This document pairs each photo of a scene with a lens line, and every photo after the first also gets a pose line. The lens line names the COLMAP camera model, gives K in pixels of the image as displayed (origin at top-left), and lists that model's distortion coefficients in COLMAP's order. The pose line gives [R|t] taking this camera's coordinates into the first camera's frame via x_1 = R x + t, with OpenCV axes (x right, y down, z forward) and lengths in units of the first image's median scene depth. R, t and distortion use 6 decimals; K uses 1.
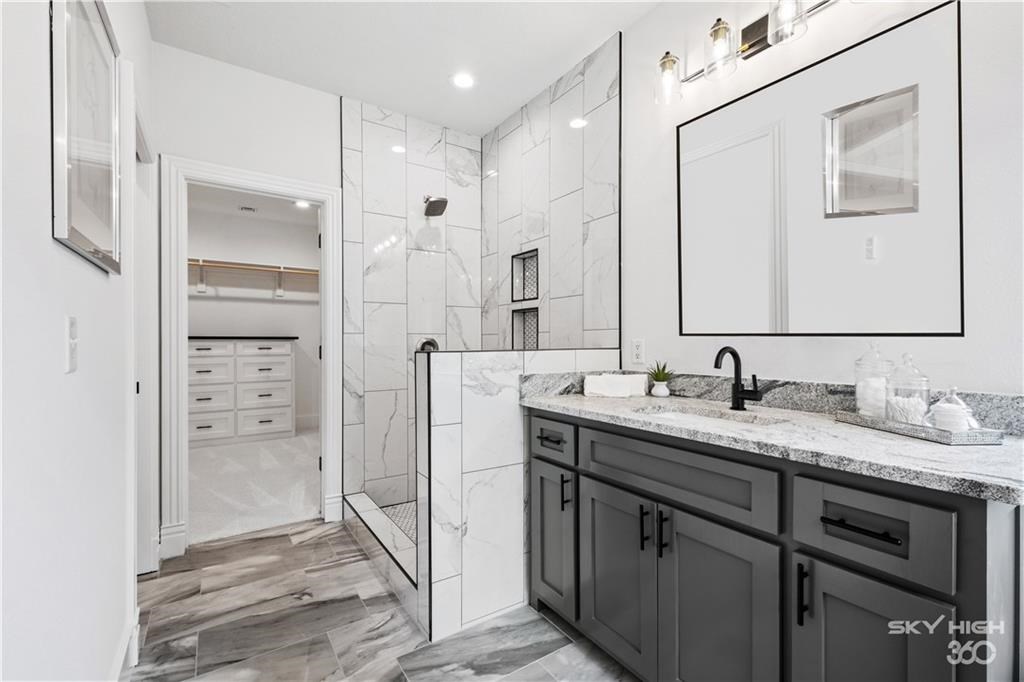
lens RADIAL K [[449.4, 0, 495.3], [0, 449.4, 341.2], [0, 0, 1]] dist [0.011691, 0.000544]
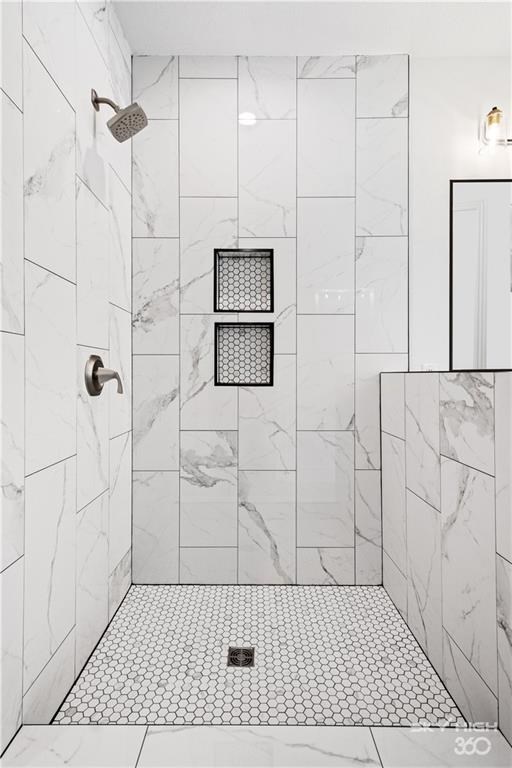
lens RADIAL K [[375.4, 0, 255.9], [0, 375.4, 382.7], [0, 0, 1]] dist [0.001161, 0.000090]
pose [[0.530004, -0.013239, 0.847891, -0.469727], [-0.004029, 0.999828, 0.018130, 0.018888], [-0.847985, -0.013025, 0.529860, 0.636728]]
